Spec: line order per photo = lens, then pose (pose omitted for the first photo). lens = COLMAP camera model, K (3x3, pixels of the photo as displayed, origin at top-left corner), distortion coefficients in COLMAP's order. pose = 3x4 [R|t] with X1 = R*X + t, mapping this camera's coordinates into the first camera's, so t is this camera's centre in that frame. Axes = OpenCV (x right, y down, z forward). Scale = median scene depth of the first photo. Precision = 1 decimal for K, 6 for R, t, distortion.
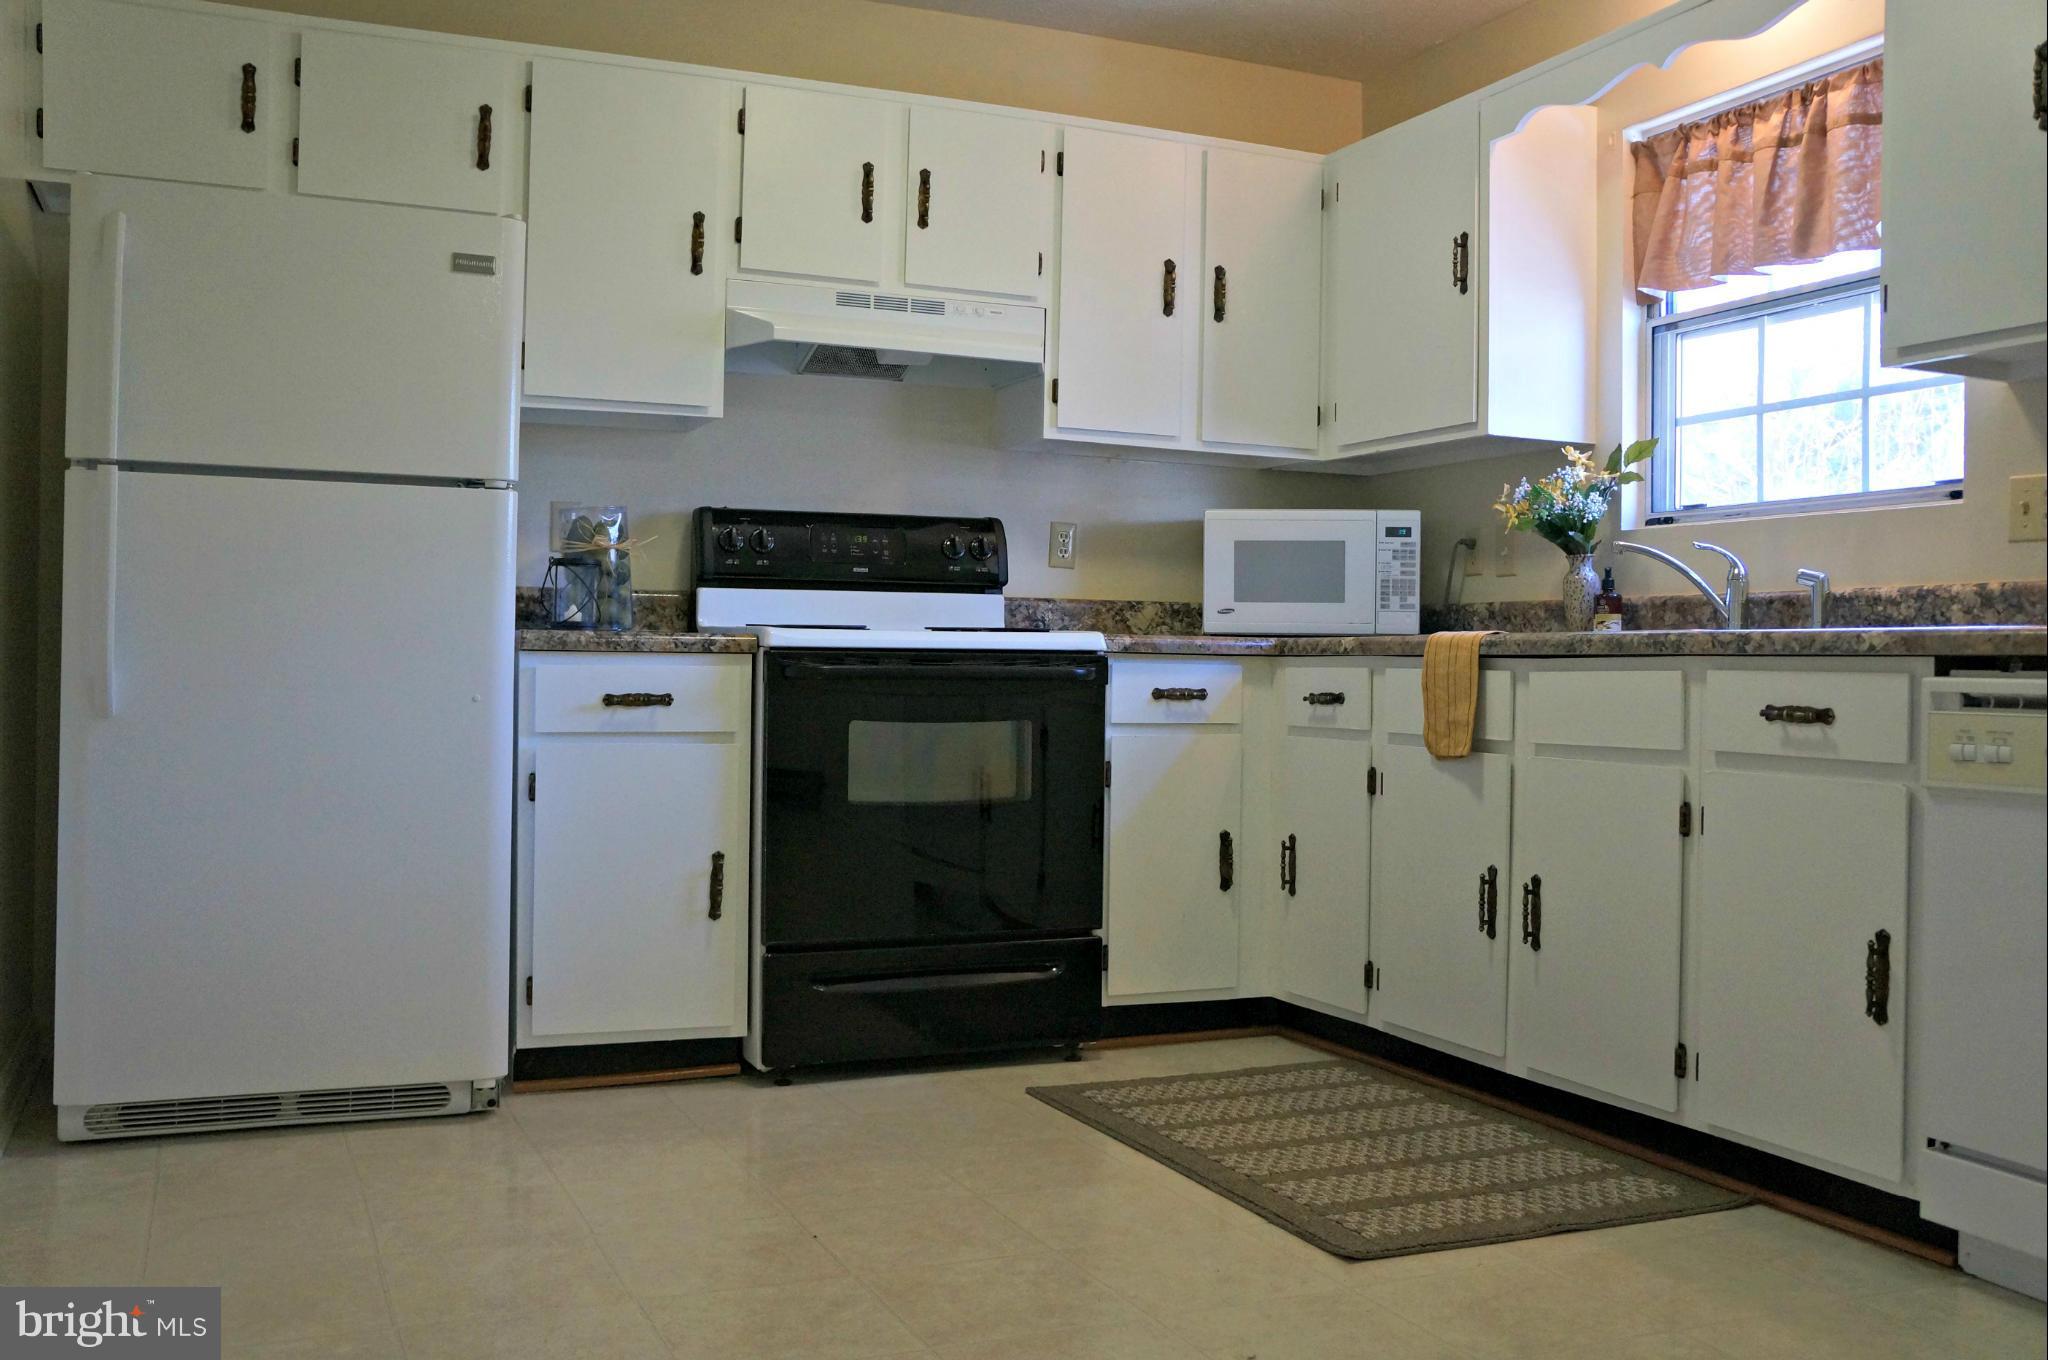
lens RADIAL K [[1884.3, 0, 1023.0], [0, 1884.3, 657.7], [0, 0, 1]] dist [-0.137302, 0.197885]
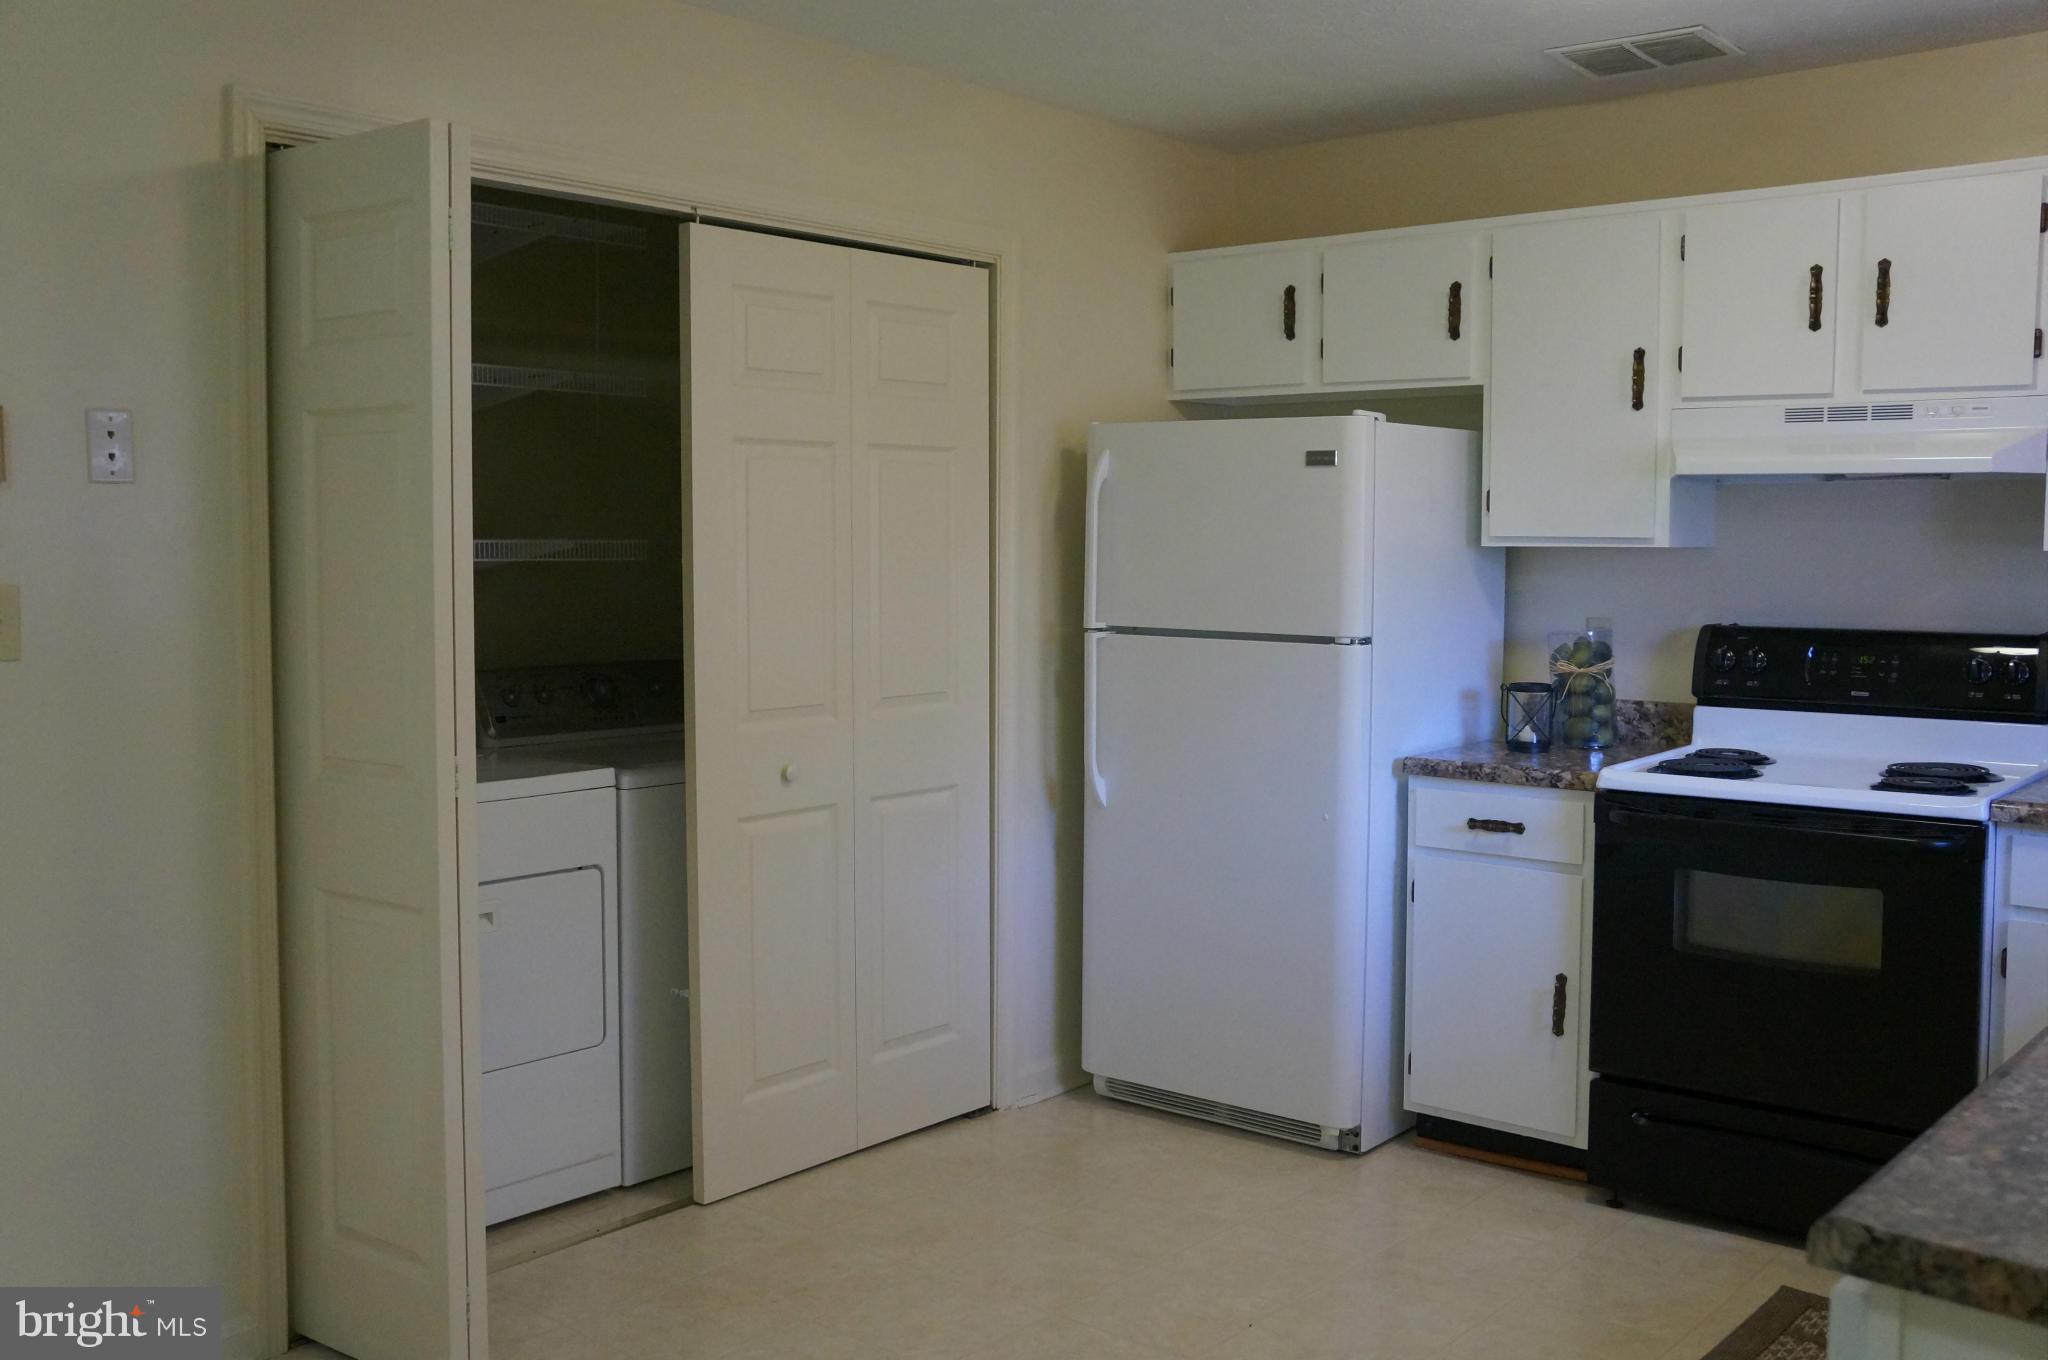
lens RADIAL K [[1884.3, 0, 1023.0], [0, 1884.3, 657.7], [0, 0, 1]] dist [-0.137302, 0.197885]
pose [[0.446967, 0.040763, -0.893621, 0.615660], [0.002437, 0.998902, 0.046784, -0.122021], [0.894547, -0.023089, 0.446377, 0.246203]]
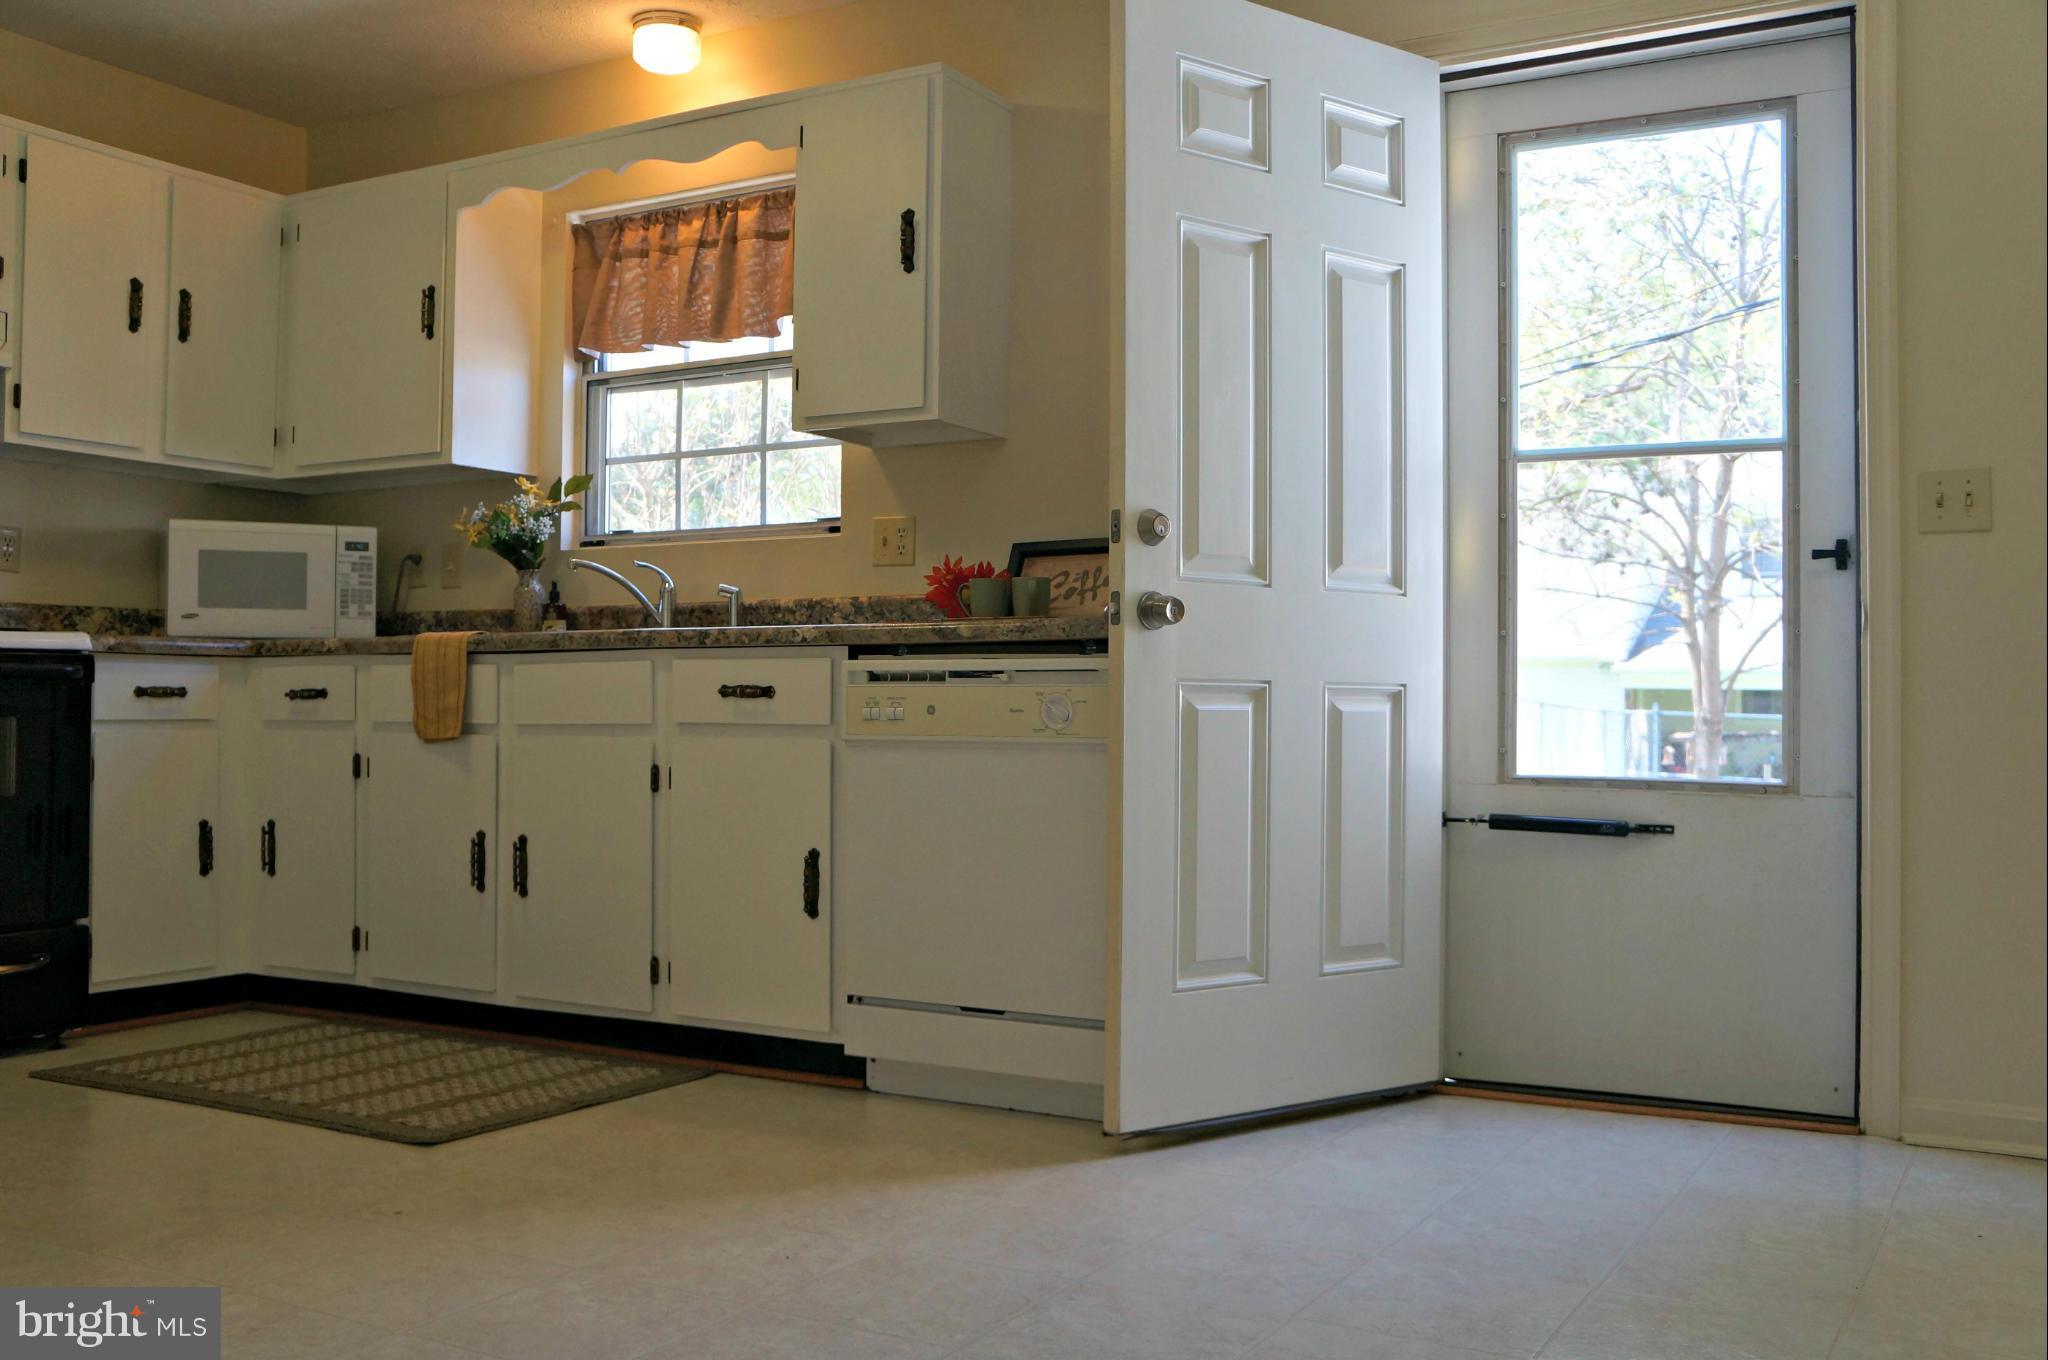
lens RADIAL K [[1884.3, 0, 1023.0], [0, 1884.3, 657.7], [0, 0, 1]] dist [-0.137302, 0.197885]
pose [[0.805015, 0.002130, 0.593250, -0.153394], [0.006979, 0.999890, -0.013060, 0.018253], [-0.593213, 0.014654, 0.804912, -0.135972]]
